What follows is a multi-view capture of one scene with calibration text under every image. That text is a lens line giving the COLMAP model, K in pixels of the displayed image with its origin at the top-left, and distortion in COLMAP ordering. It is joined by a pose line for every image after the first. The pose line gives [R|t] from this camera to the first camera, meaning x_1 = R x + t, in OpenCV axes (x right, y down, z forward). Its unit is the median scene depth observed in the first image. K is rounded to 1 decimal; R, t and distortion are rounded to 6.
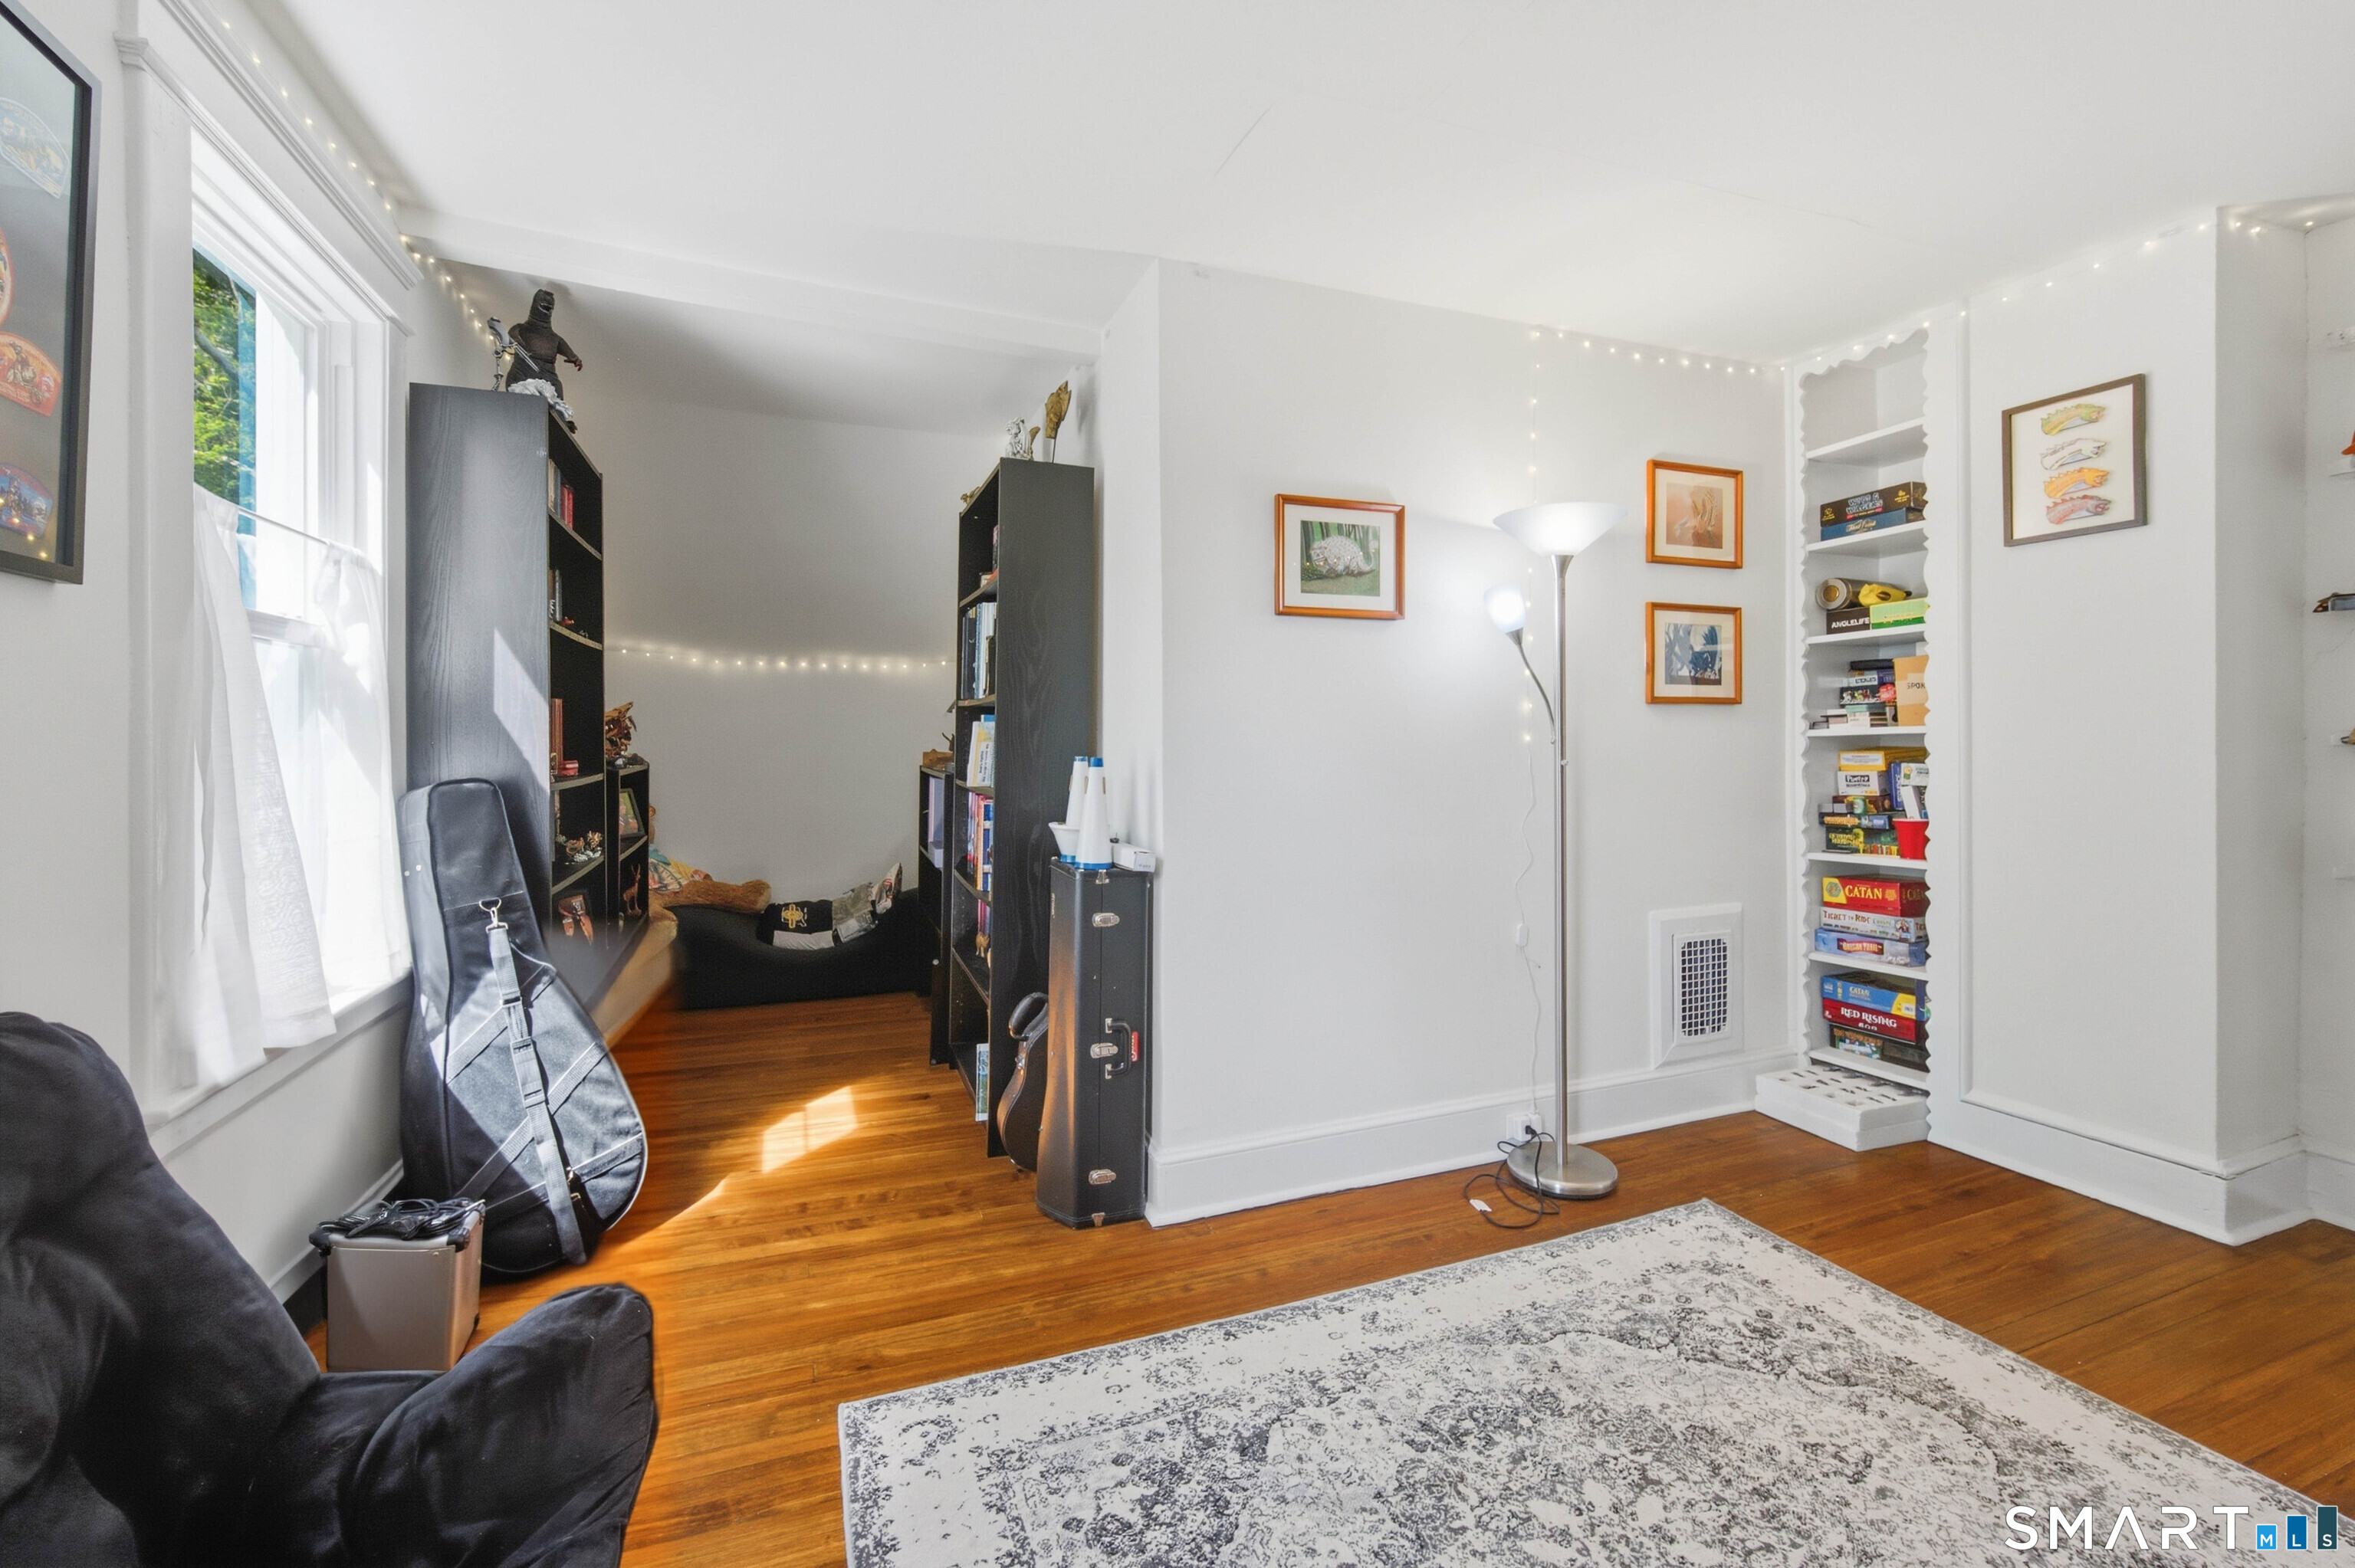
lens RADIAL K [[988.2, 0, 1187.2], [0, 988.2, 730.6], [0, 0, 1]] dist [-0.000047, -0.000723]
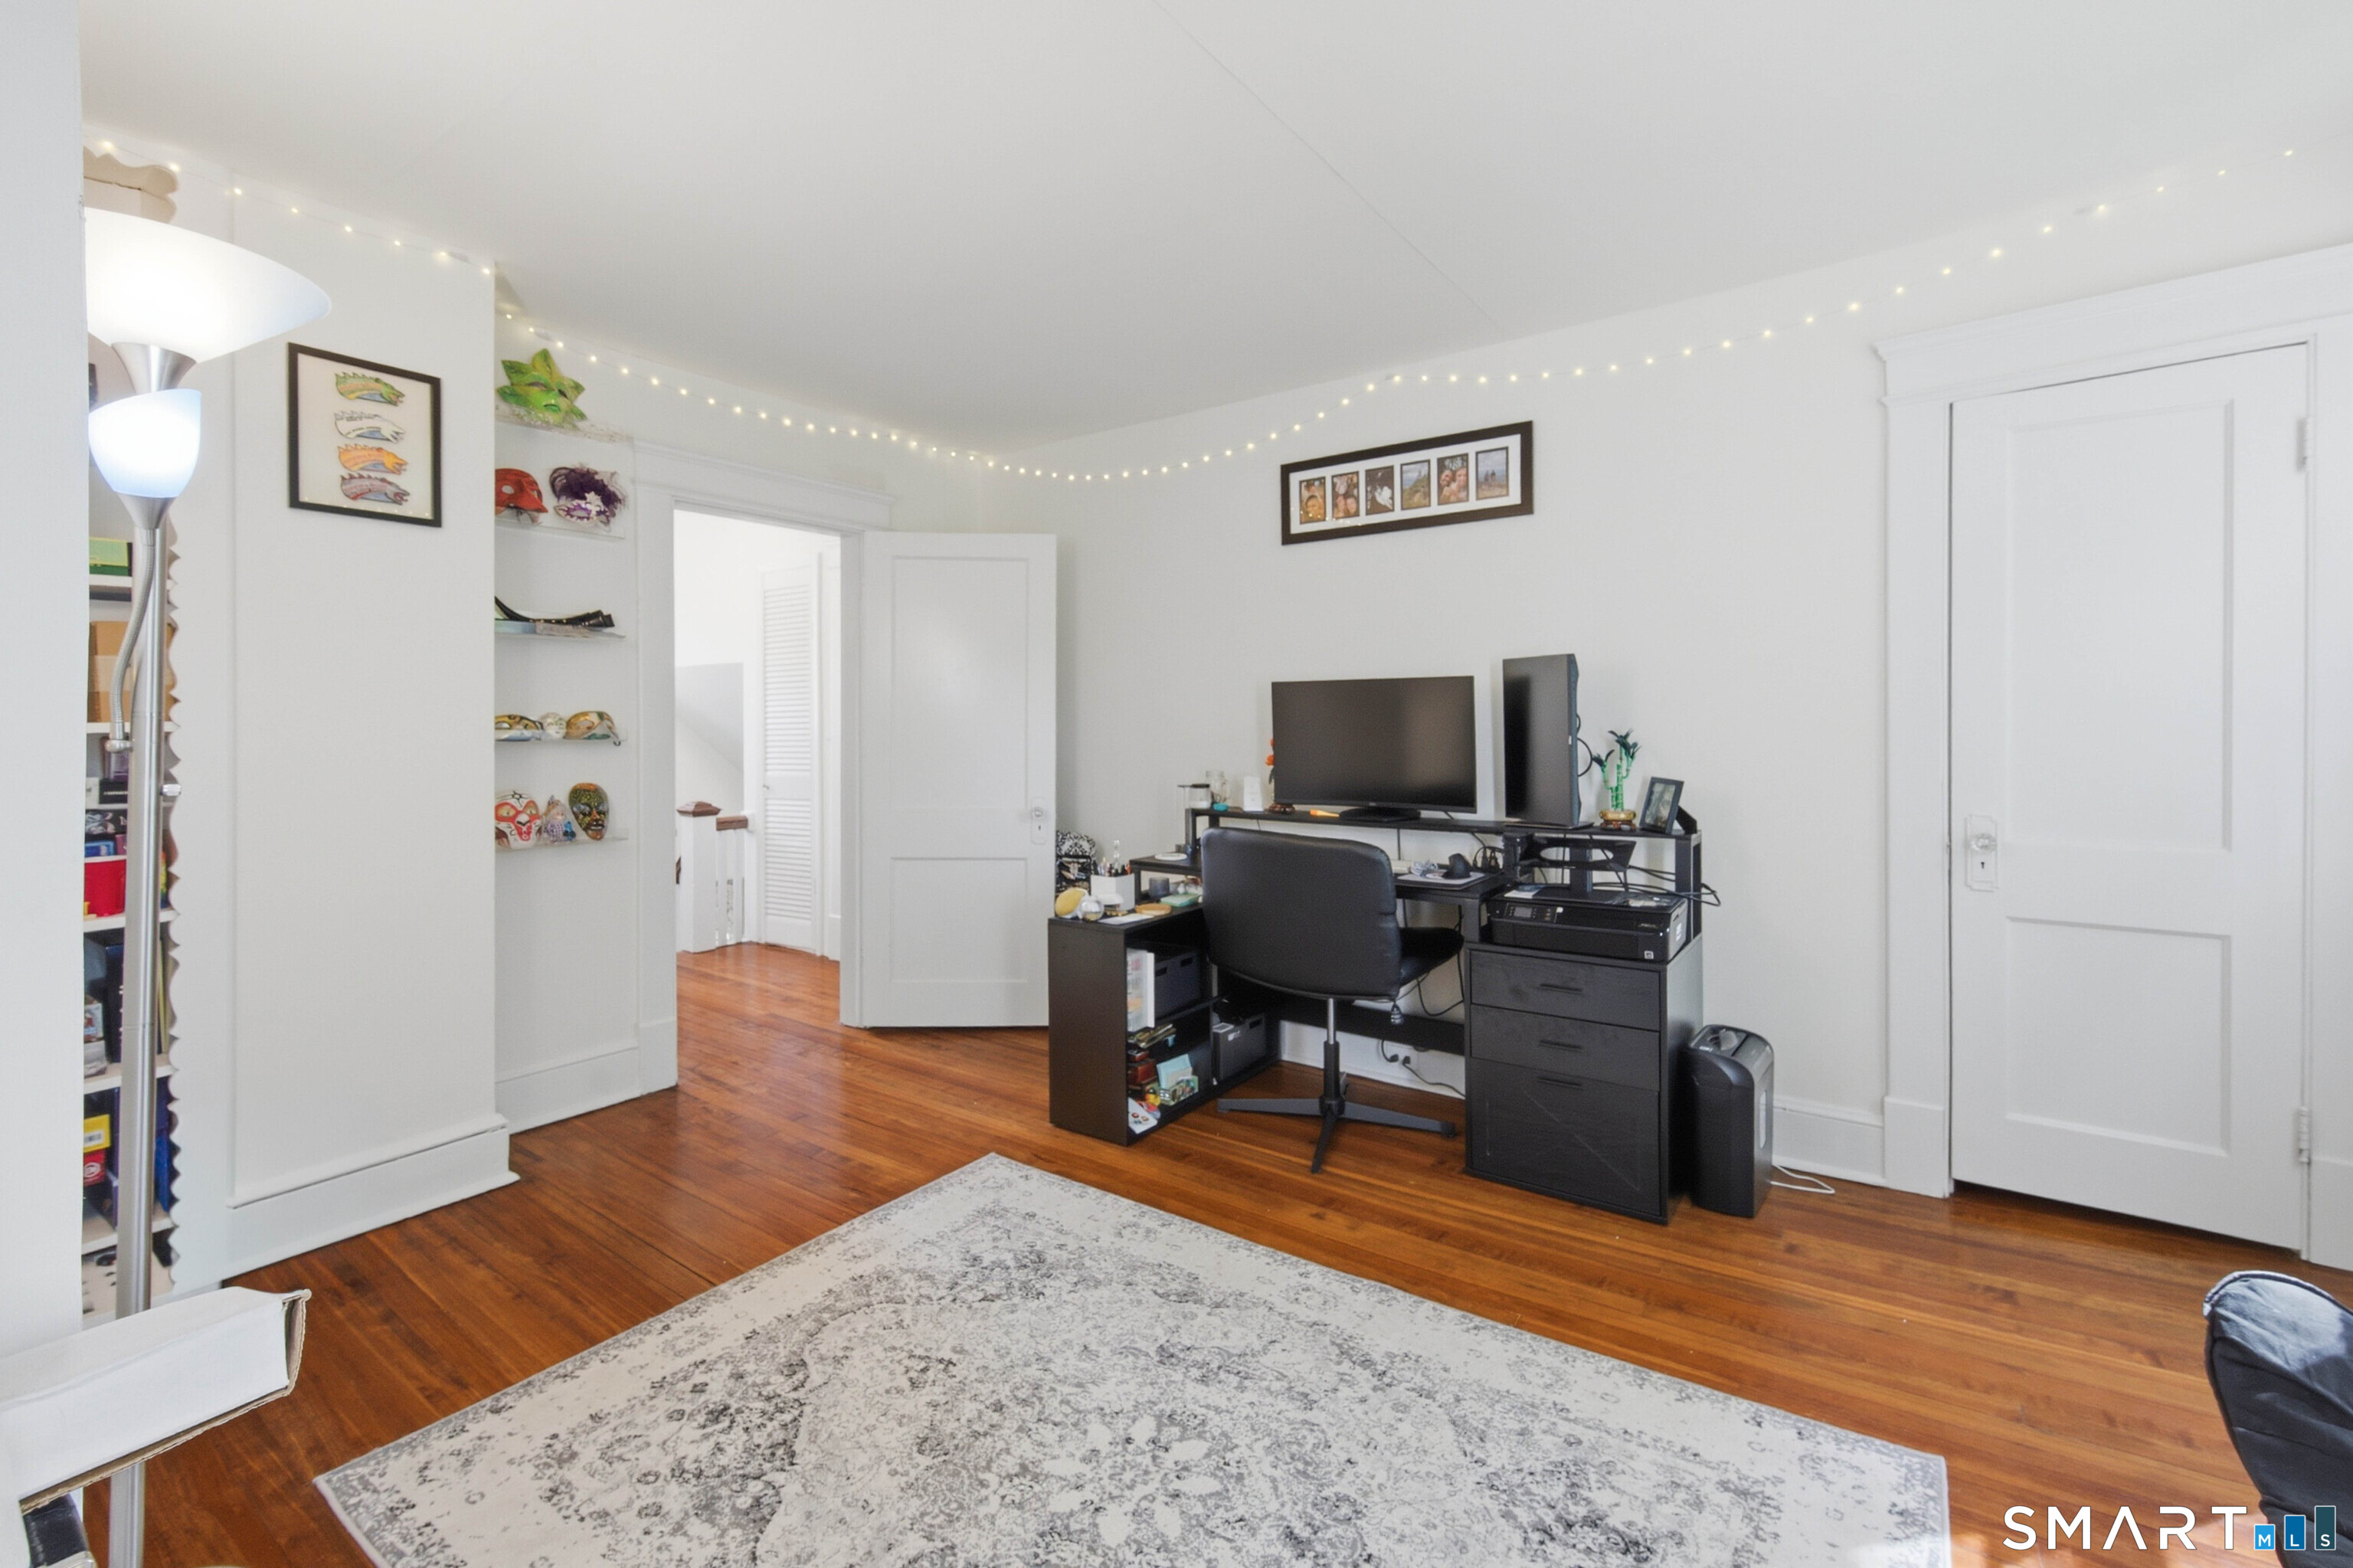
lens RADIAL K [[987.6, 0, 1179.2], [0, 987.6, 742.0], [0, 0, 1]] dist [-0.000047, -0.000723]
pose [[-0.530549, -0.004926, 0.847640, -0.310209], [0.002607, 0.999969, 0.007444, 0.007033], [-0.847650, 0.006159, -0.530520, 0.930743]]
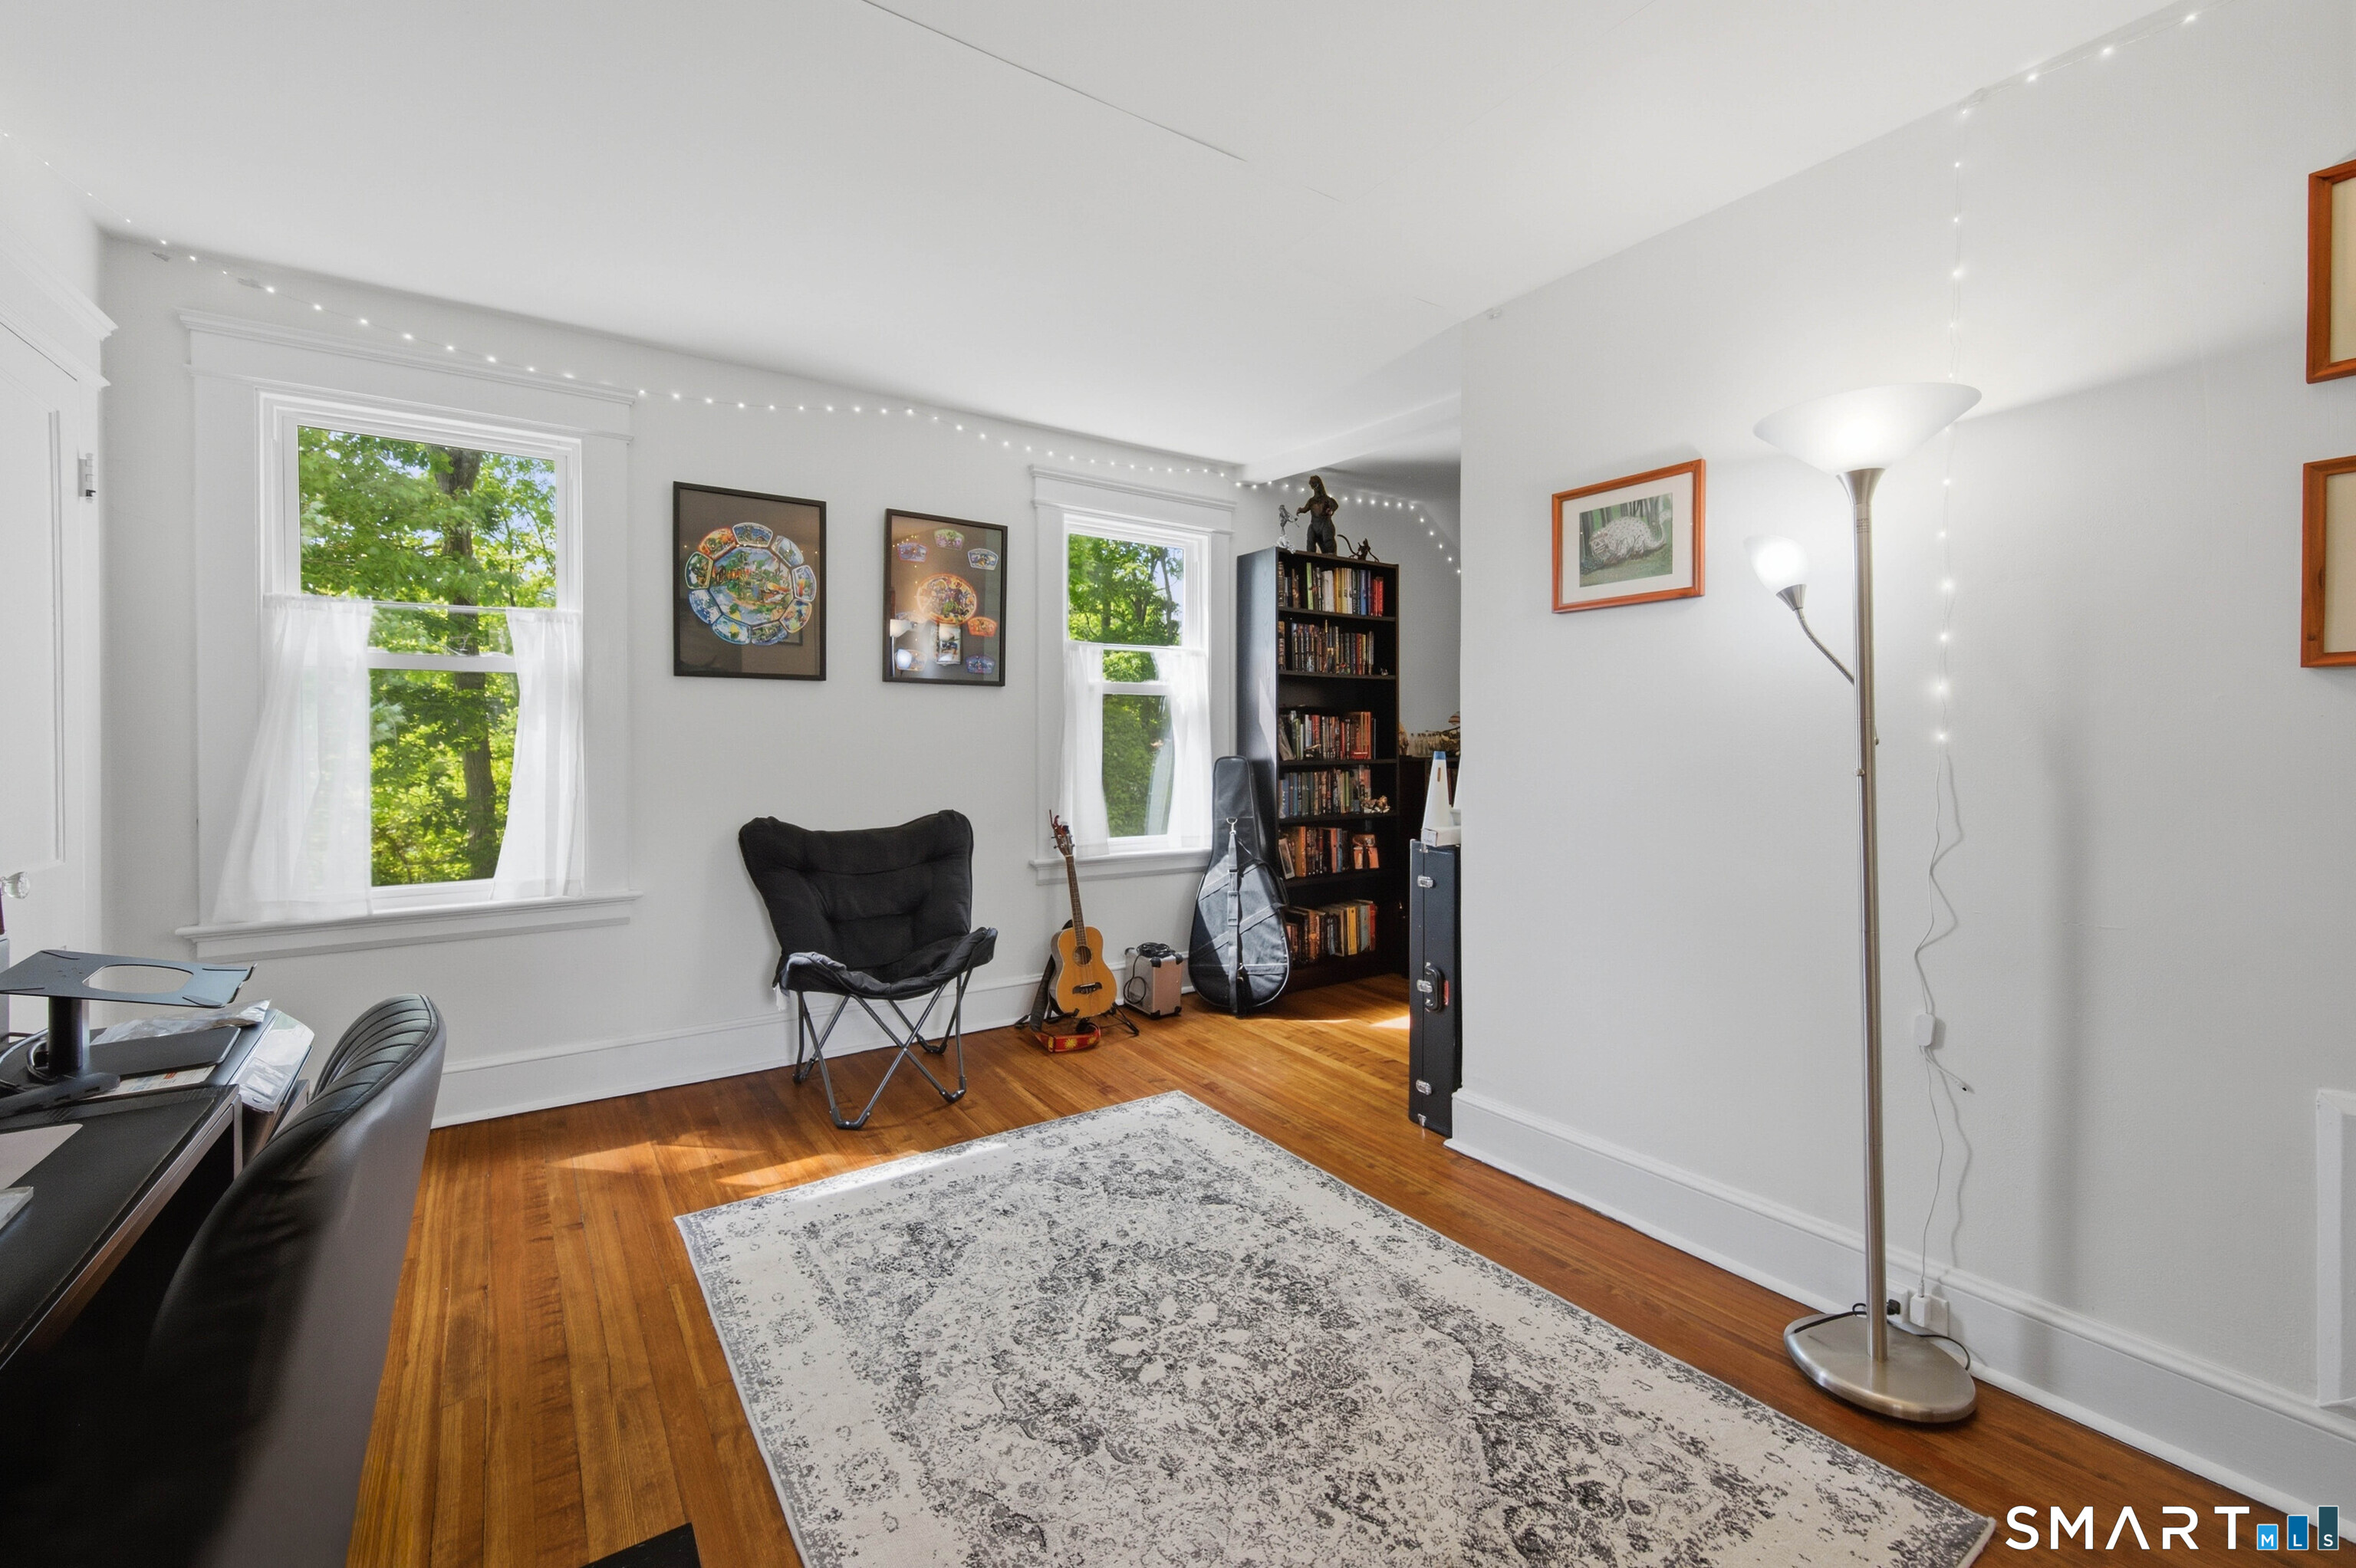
lens RADIAL K [[988.7, 0, 1184.9], [0, 988.7, 740.3], [0, 0, 1]] dist [-0.000047, -0.000723]
pose [[0.217978, 0.004406, -0.975944, 1.062938], [0.002114, 0.999985, 0.004987, 0.006993], [0.975951, -0.003150, 0.217965, 0.435762]]
